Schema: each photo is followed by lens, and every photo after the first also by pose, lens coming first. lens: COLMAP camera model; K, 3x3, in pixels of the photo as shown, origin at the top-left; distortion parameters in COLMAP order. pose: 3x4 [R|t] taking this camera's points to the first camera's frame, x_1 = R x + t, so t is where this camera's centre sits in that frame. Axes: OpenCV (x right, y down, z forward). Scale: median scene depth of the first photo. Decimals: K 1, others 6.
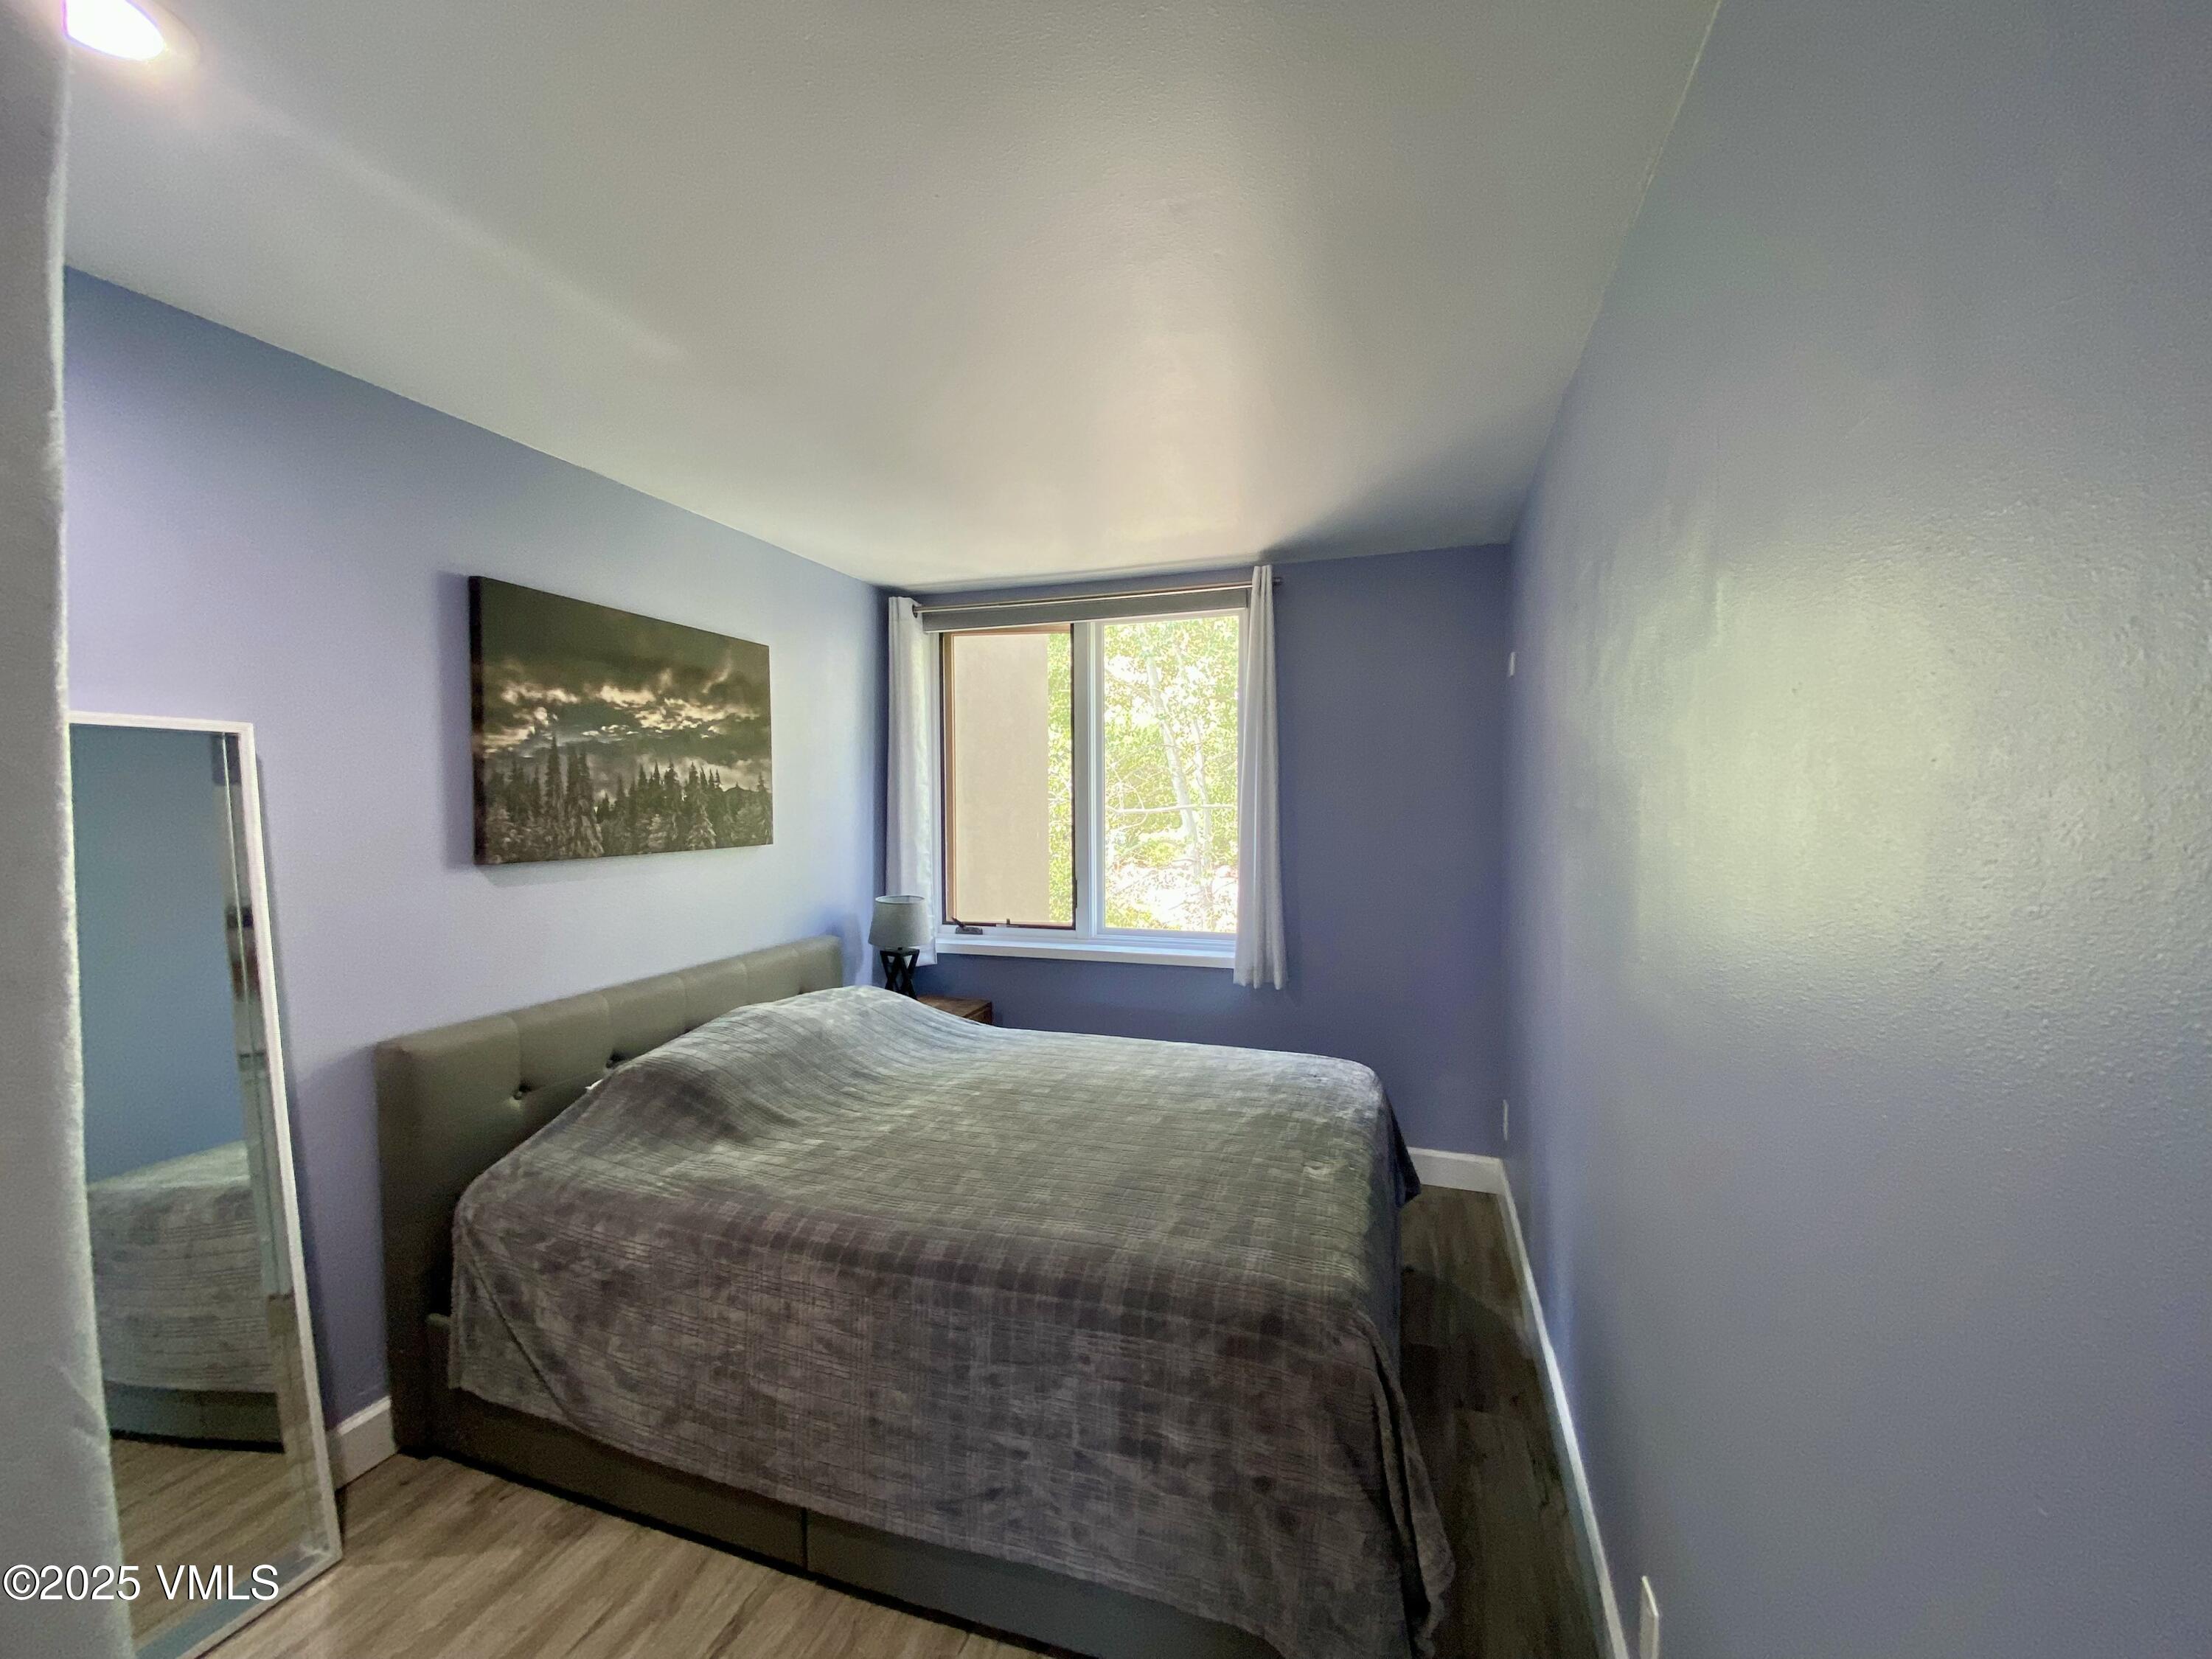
lens RADIAL K [[898.0, 0, 1110.9], [0, 898.0, 820.3], [0, 0, 1]] dist [0.021720, -0.020205]
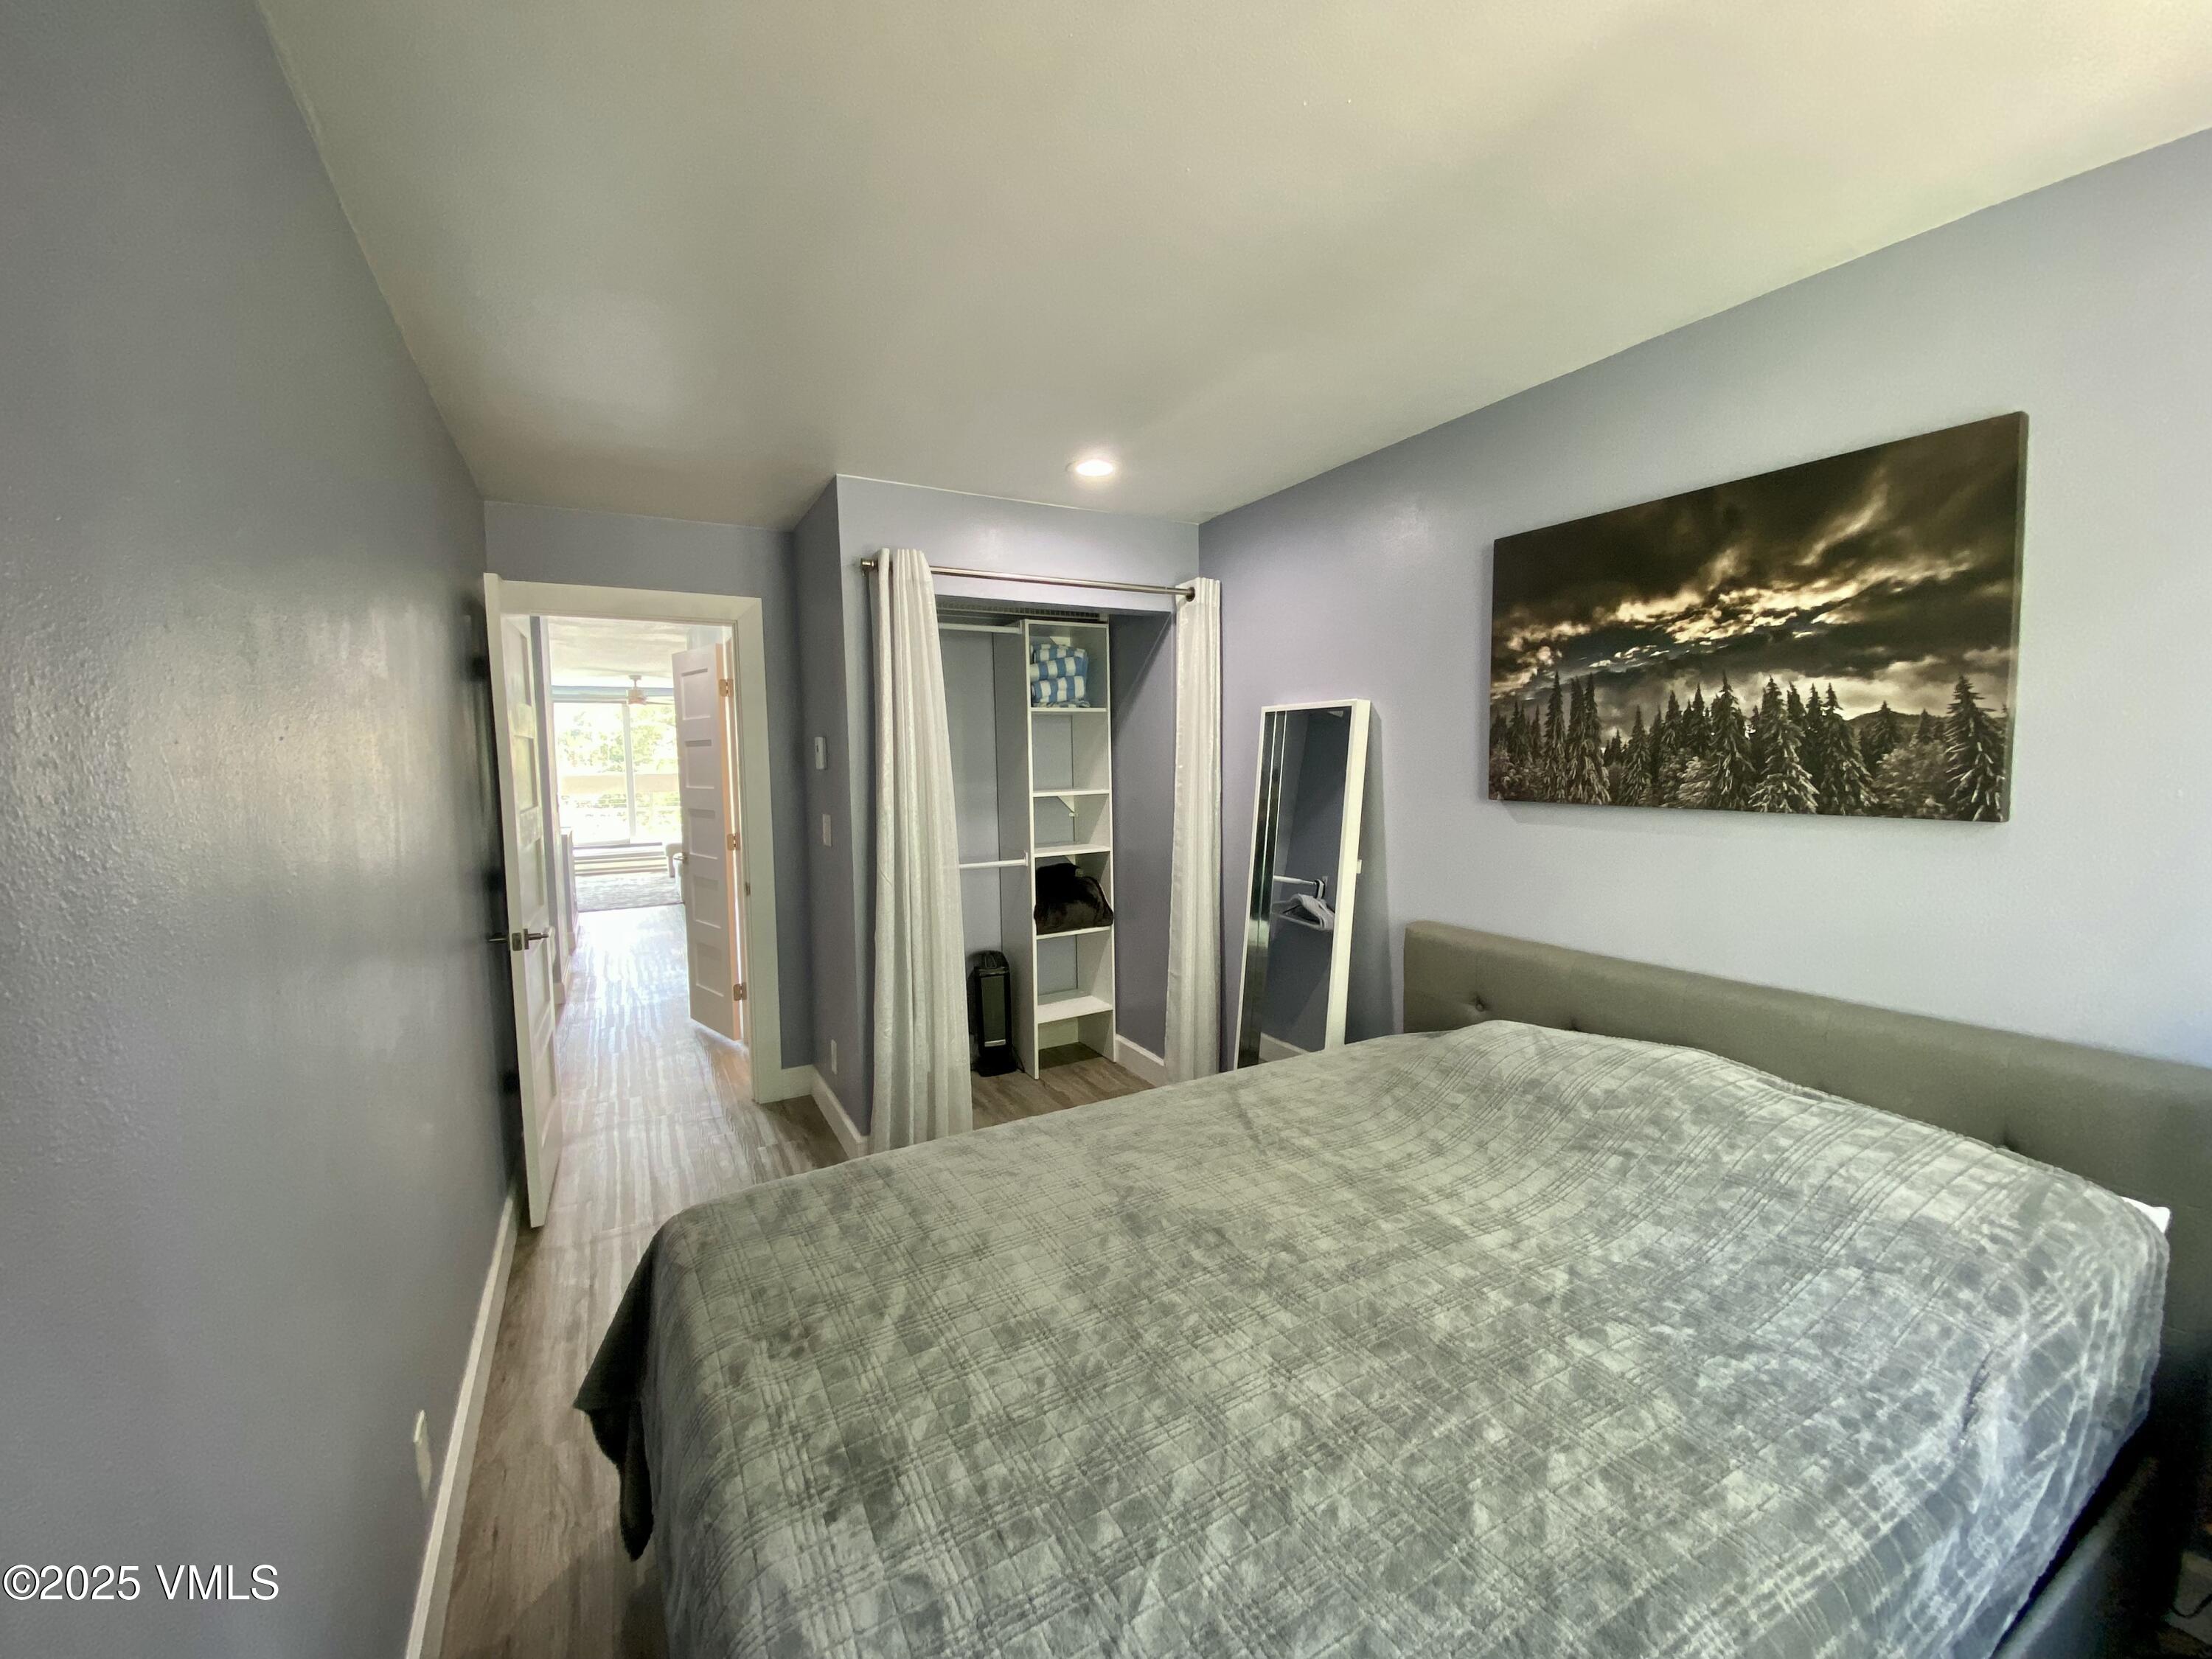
lens RADIAL K [[898.0, 0, 1110.9], [0, 898.0, 820.3], [0, 0, 1]] dist [0.021720, -0.020205]
pose [[-0.676513, 0.075066, -0.732595, 0.390054], [0.007036, 0.995405, 0.095497, -0.030629], [0.736397, 0.059451, -0.673933, 1.206178]]
